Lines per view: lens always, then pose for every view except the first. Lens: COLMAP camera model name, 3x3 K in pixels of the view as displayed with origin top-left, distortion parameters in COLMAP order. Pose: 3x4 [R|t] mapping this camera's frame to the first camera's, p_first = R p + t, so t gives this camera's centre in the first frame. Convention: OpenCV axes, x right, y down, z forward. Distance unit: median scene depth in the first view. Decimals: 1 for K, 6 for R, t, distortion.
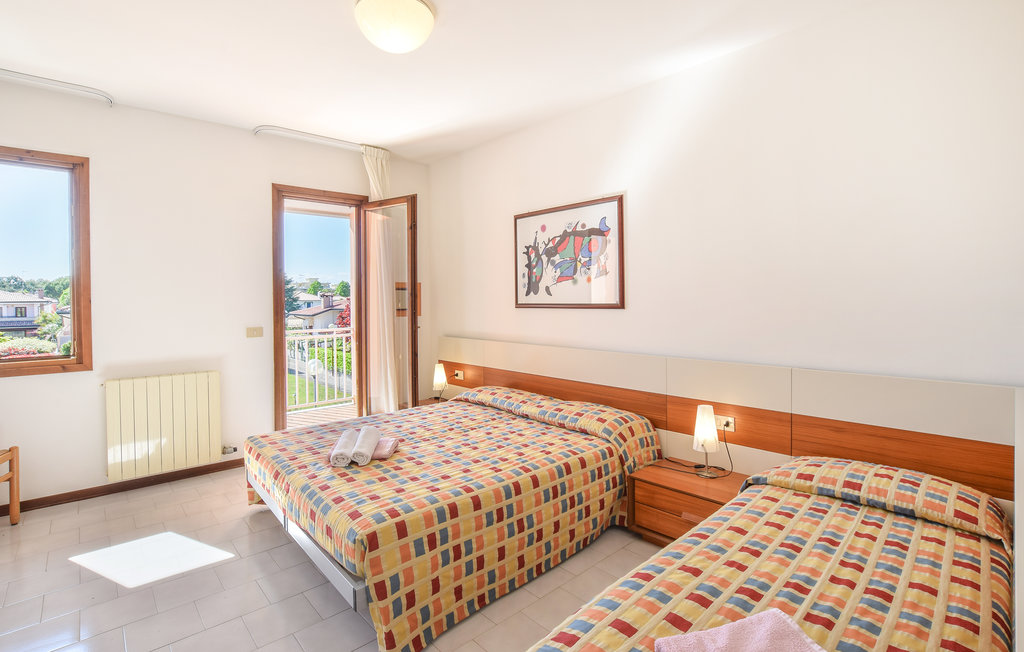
lens RADIAL K [[490.6, 0, 514.0], [0, 490.6, 288.4], [0, 0, 1]] dist [0.000608, 0.000154]
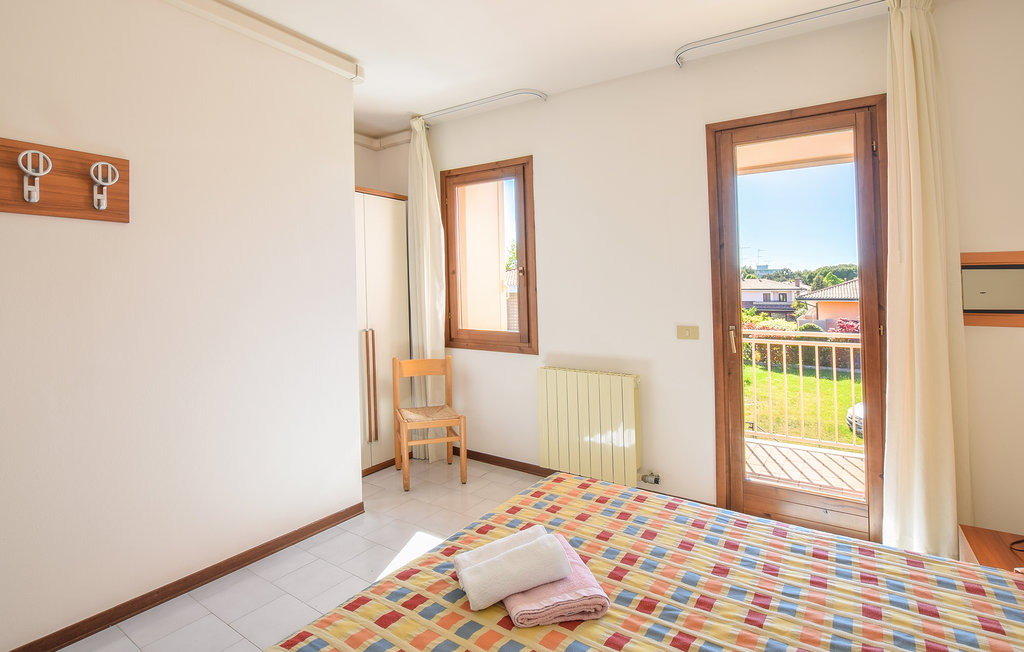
lens RADIAL K [[490.6, 0, 514.0], [0, 490.6, 288.4], [0, 0, 1]] dist [0.000608, 0.000154]
pose [[0.246638, 0.002376, -0.969105, 0.097577], [0.021958, 0.999727, 0.008039, 0.007874], [0.968859, -0.023262, 0.246518, 0.425926]]
